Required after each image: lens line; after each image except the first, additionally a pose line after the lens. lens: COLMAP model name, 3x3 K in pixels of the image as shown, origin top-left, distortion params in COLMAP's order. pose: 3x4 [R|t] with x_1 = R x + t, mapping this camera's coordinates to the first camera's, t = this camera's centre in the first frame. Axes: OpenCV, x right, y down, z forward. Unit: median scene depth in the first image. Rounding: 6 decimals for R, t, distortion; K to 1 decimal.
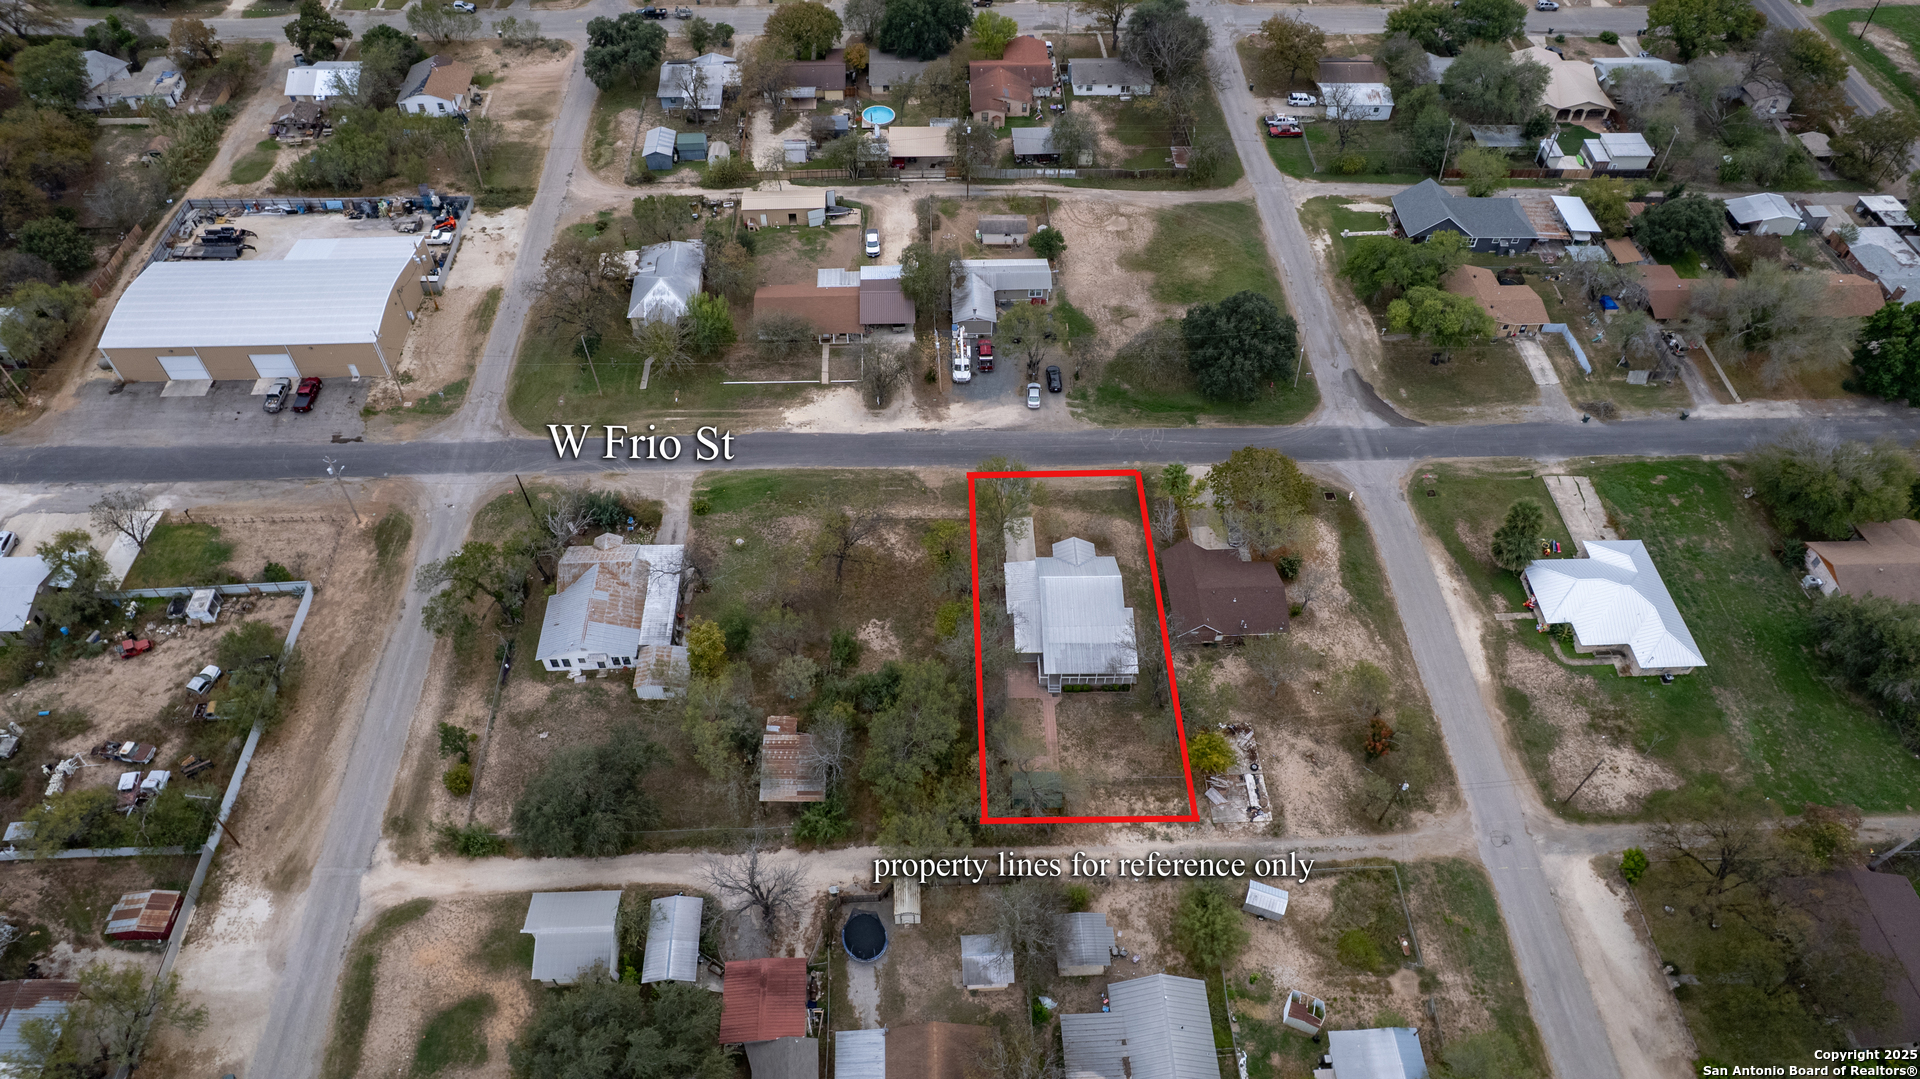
lens RADIAL K [[1222.5, 0, 957.8], [0, 1222.5, 563.4], [0, 0, 1]] dist [-0.070217, 0.057947]
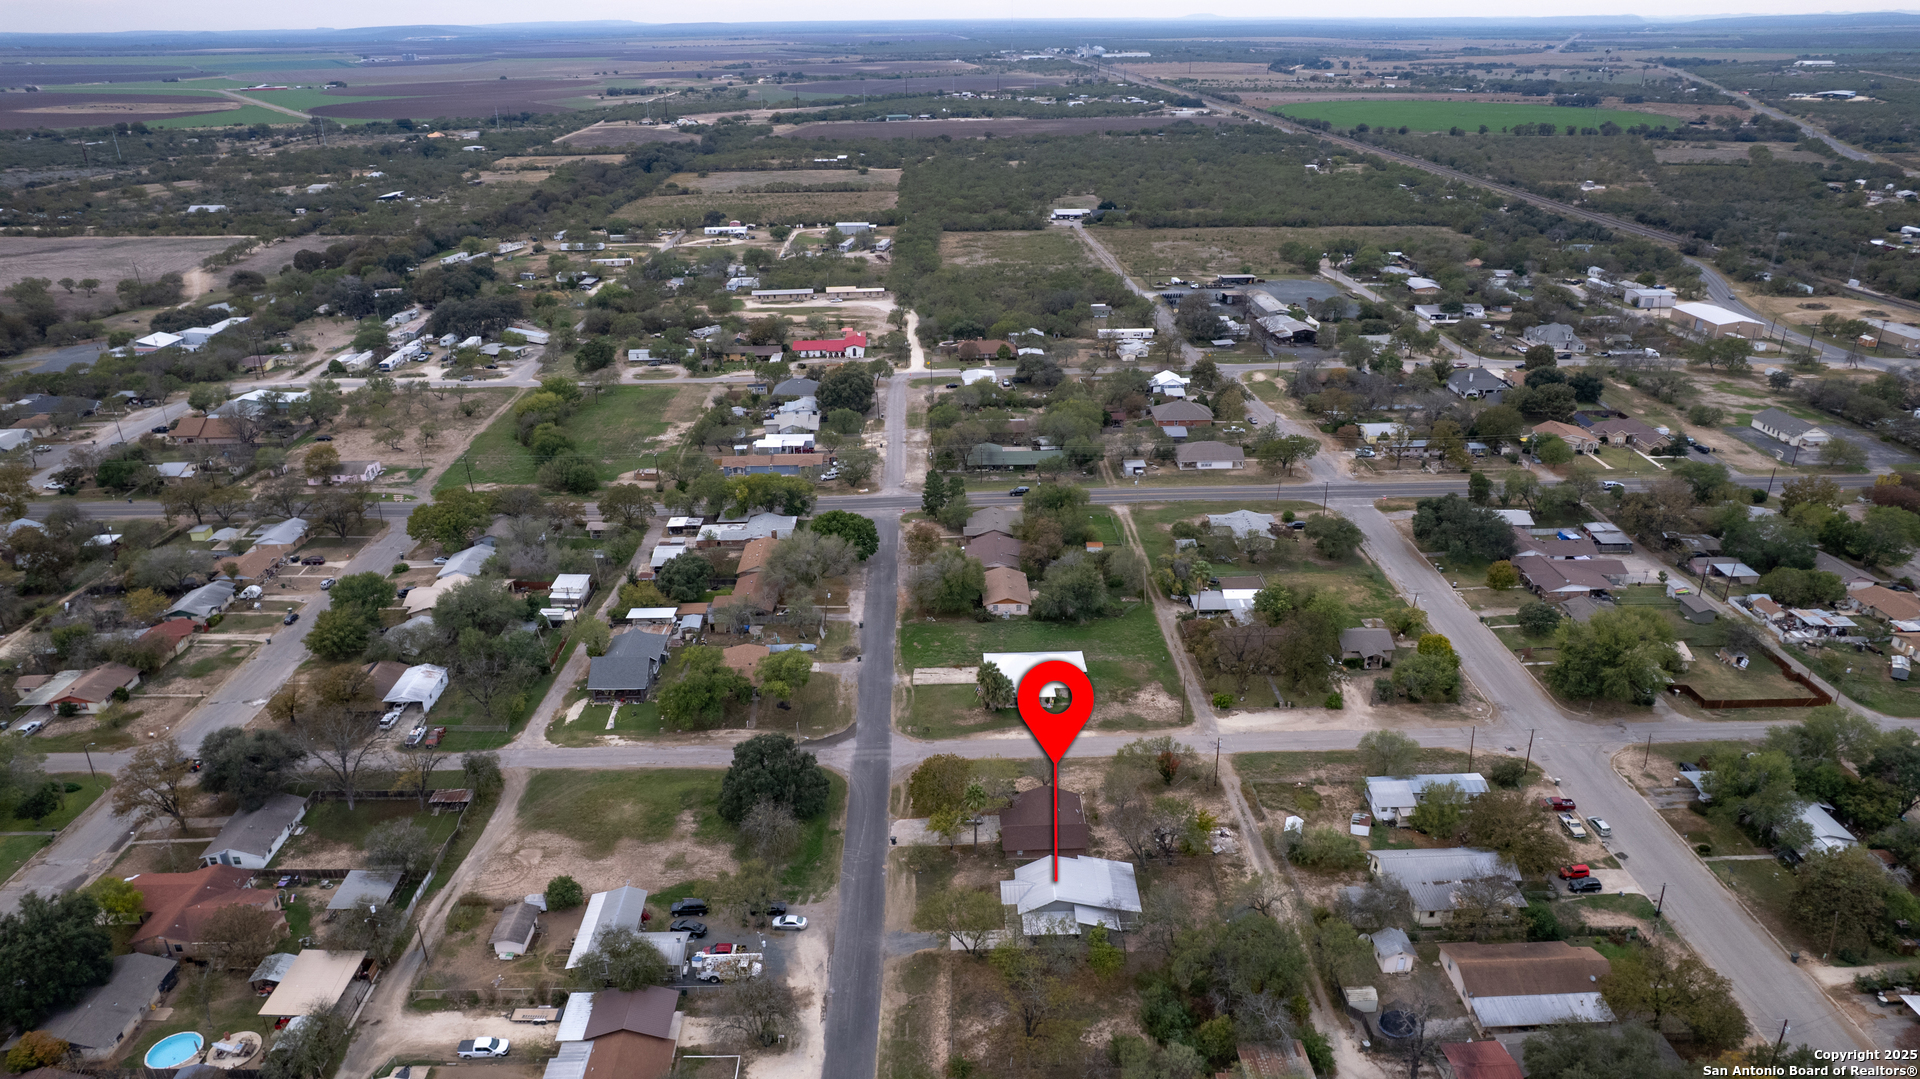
lens RADIAL K [[1222.5, 0, 957.8], [0, 1222.5, 563.4], [0, 0, 1]] dist [-0.070217, 0.057947]
pose [[0.010147, -0.418844, 0.908002, -0.714137], [0.772752, 0.579587, 0.258717, -0.457621], [-0.634627, 0.699035, 0.329543, 0.373543]]
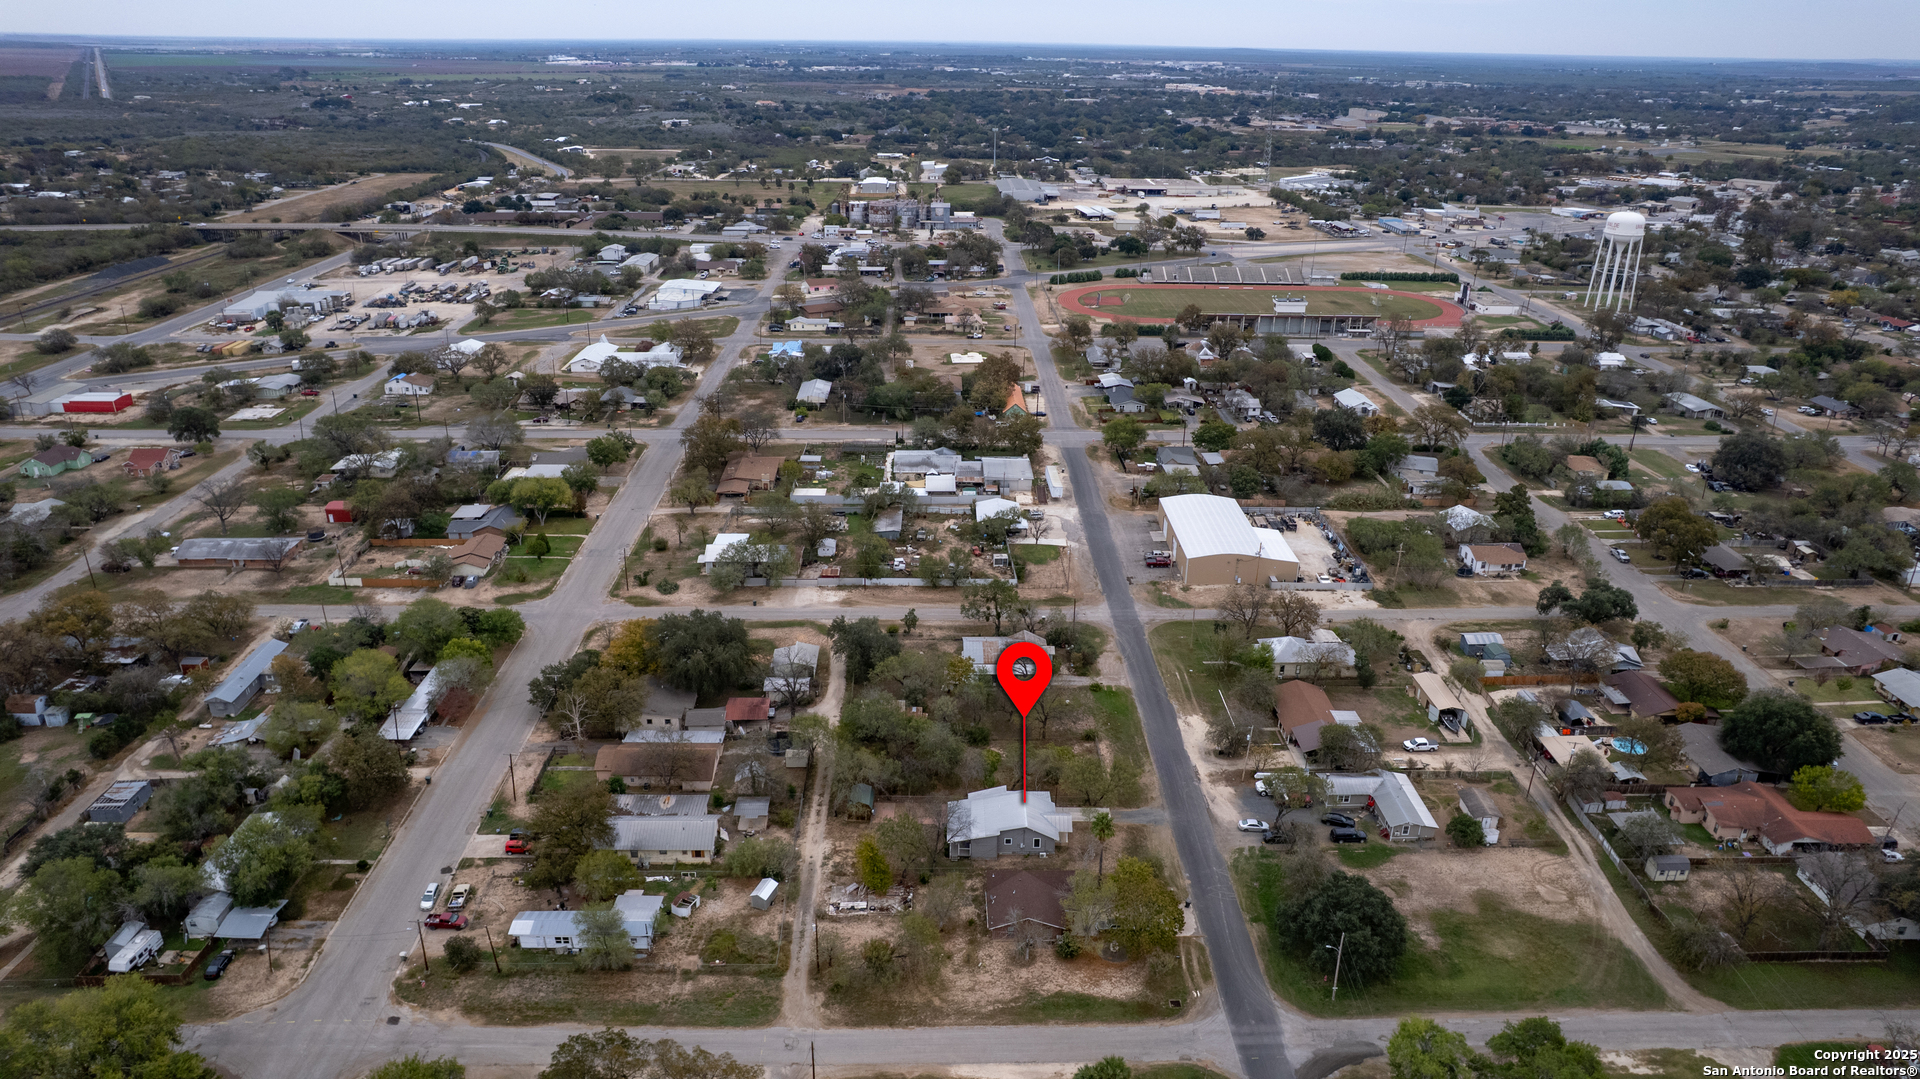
lens RADIAL K [[1222.5, 0, 957.8], [0, 1222.5, 563.4], [0, 0, 1]] dist [-0.070217, 0.057947]
pose [[-0.018169, 0.395100, -0.918458, 1.010642], [-0.775959, 0.573727, 0.262155, -0.359953], [0.630521, 0.717449, 0.296157, 0.307247]]
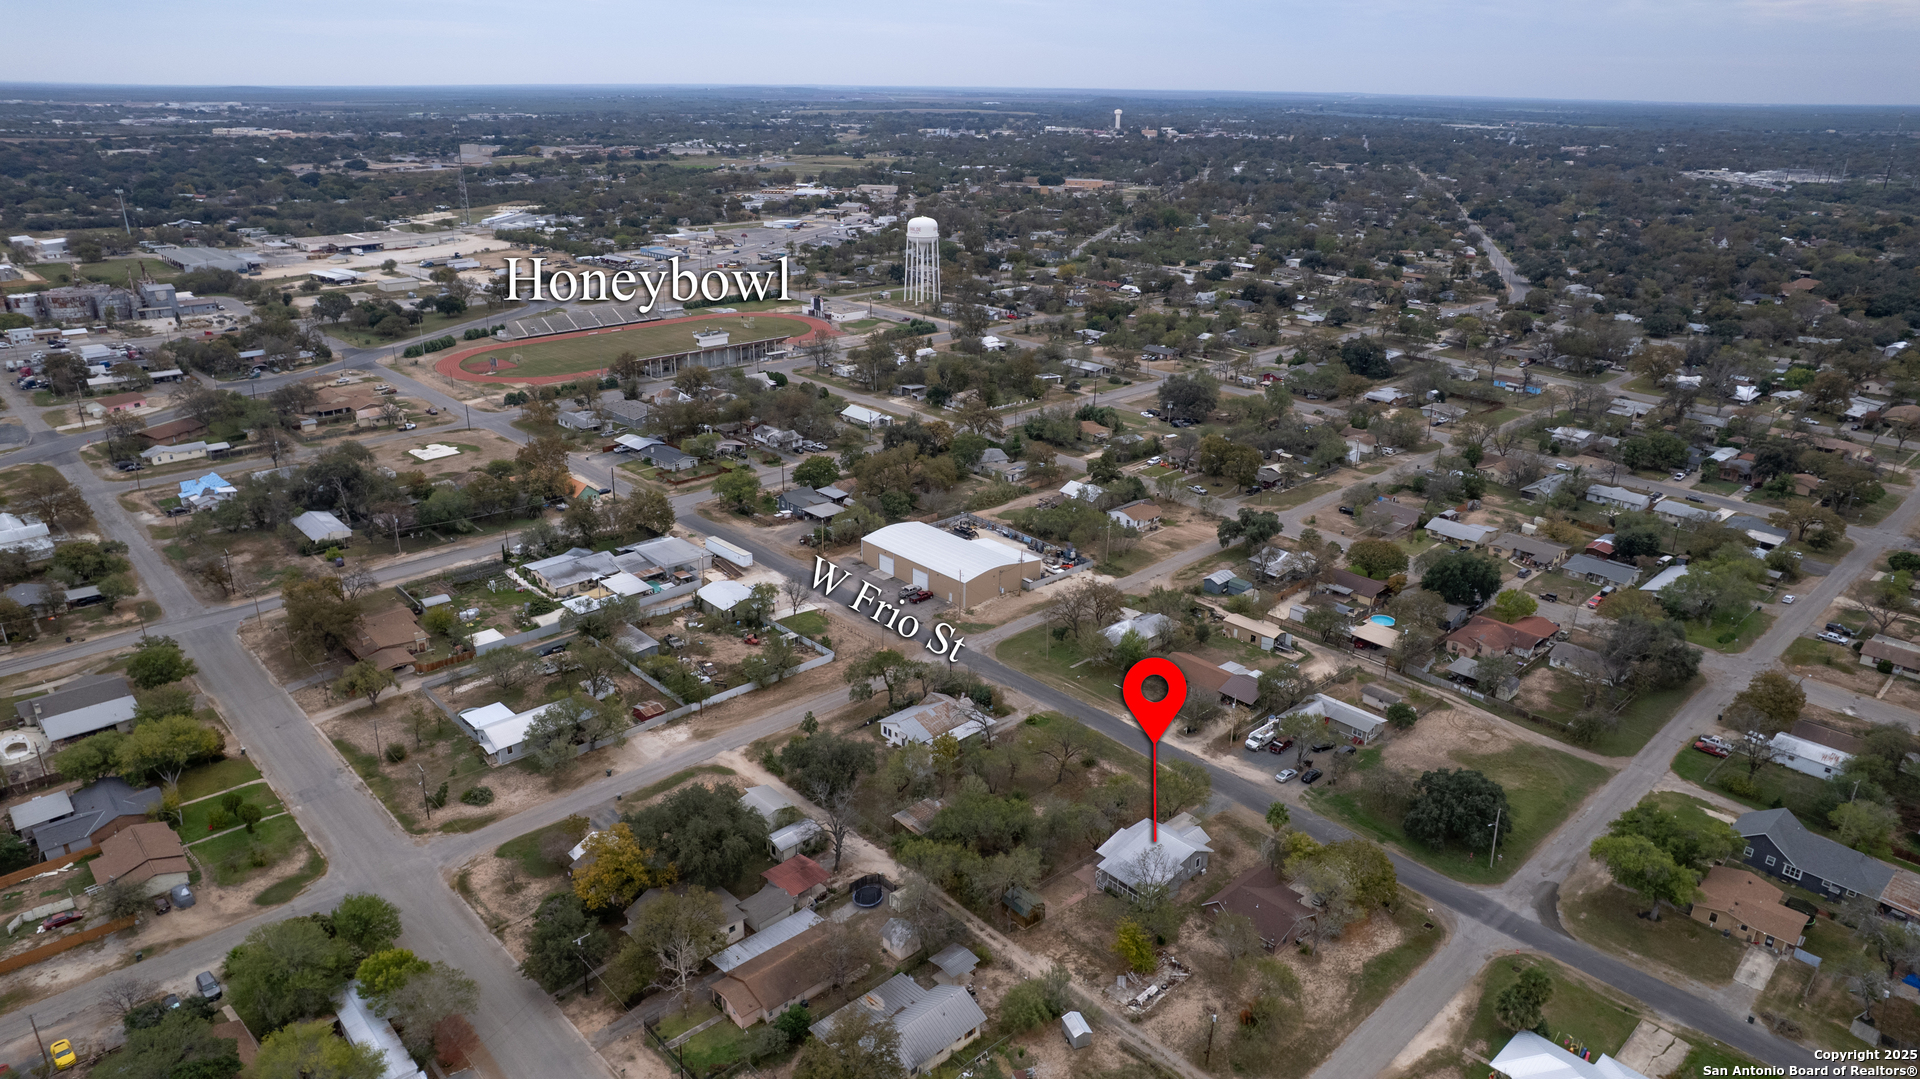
lens RADIAL K [[1222.5, 0, 957.8], [0, 1222.5, 563.4], [0, 0, 1]] dist [-0.070217, 0.057947]
pose [[0.654493, 0.281645, -0.701651, 0.666874], [-0.585340, 0.776151, -0.234449, 0.190859], [0.478556, 0.564150, 0.672844, -0.153847]]
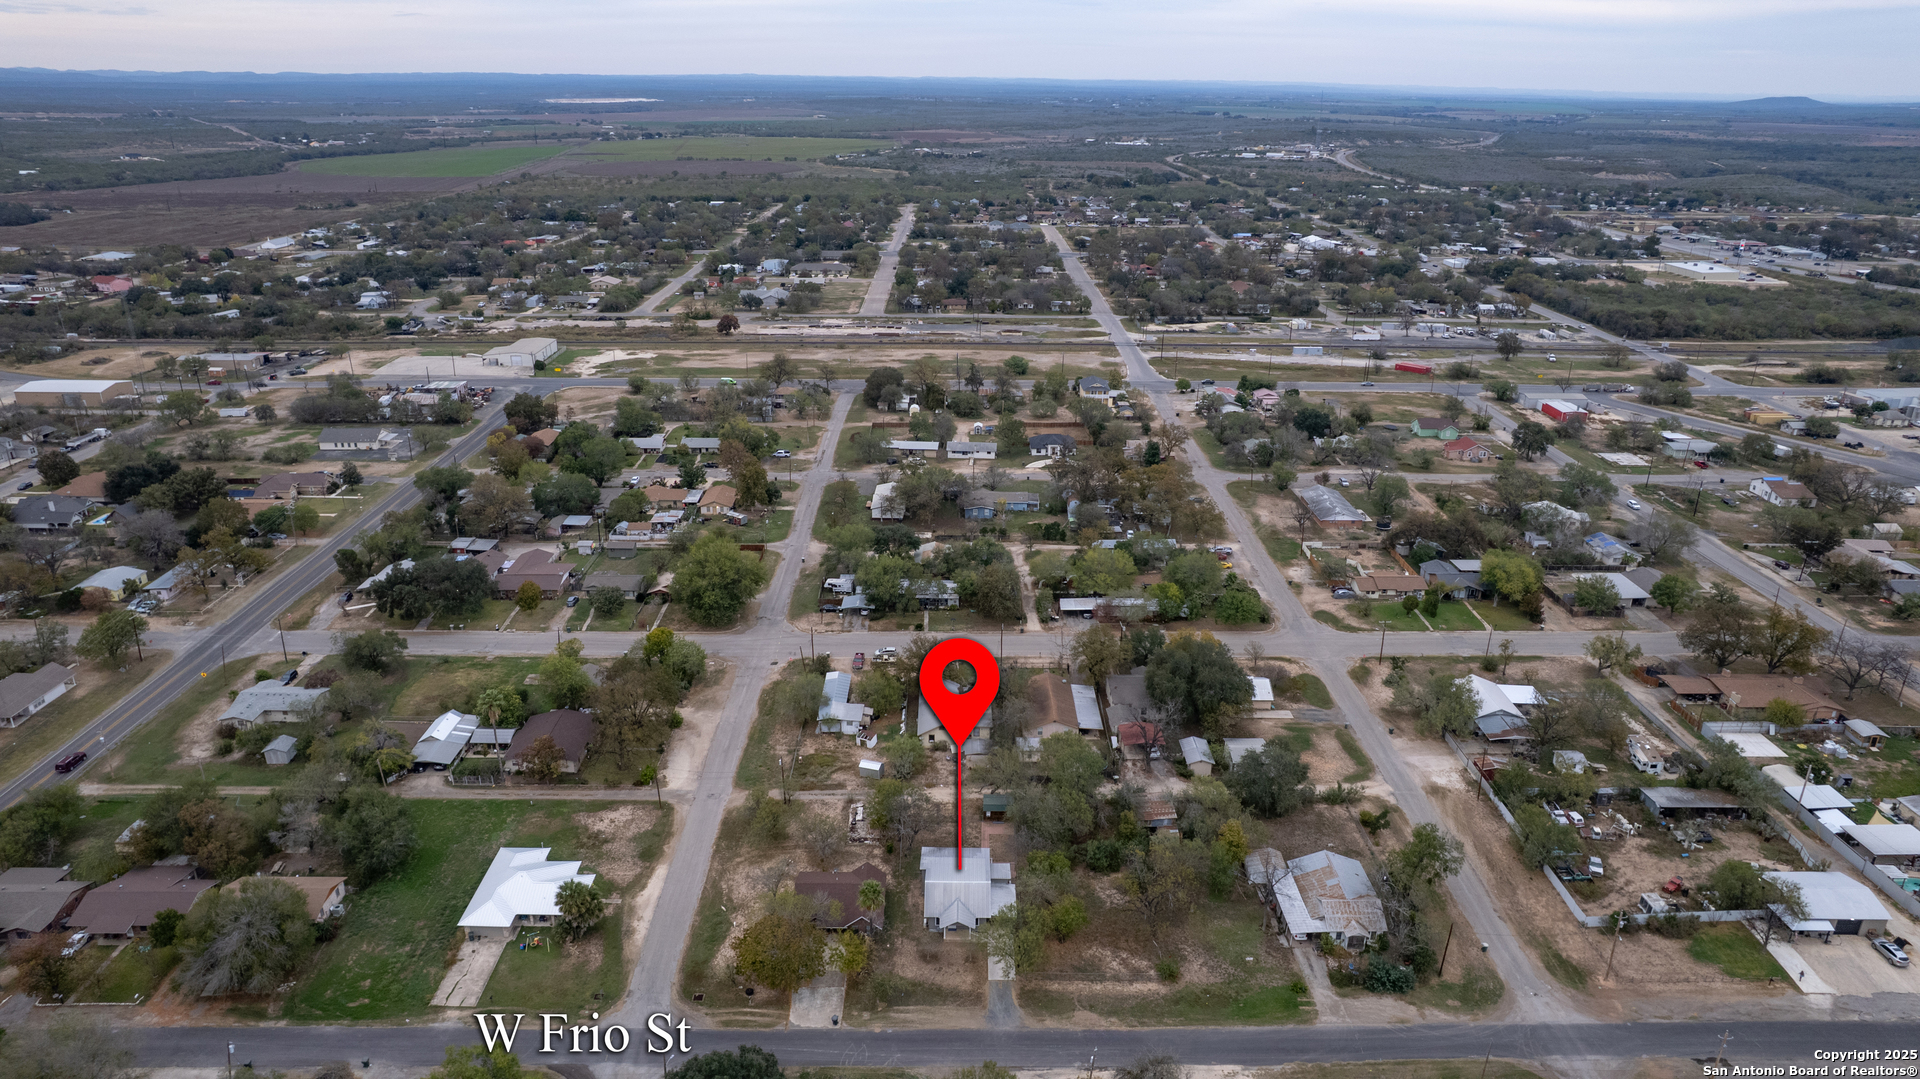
lens RADIAL K [[1222.5, 0, 957.8], [0, 1222.5, 563.4], [0, 0, 1]] dist [-0.070217, 0.057947]
pose [[-0.999363, -0.026480, 0.023944, 0.066123], [0.014555, 0.310221, 0.950553, -1.068848], [-0.032599, 0.950296, -0.309637, 0.895506]]
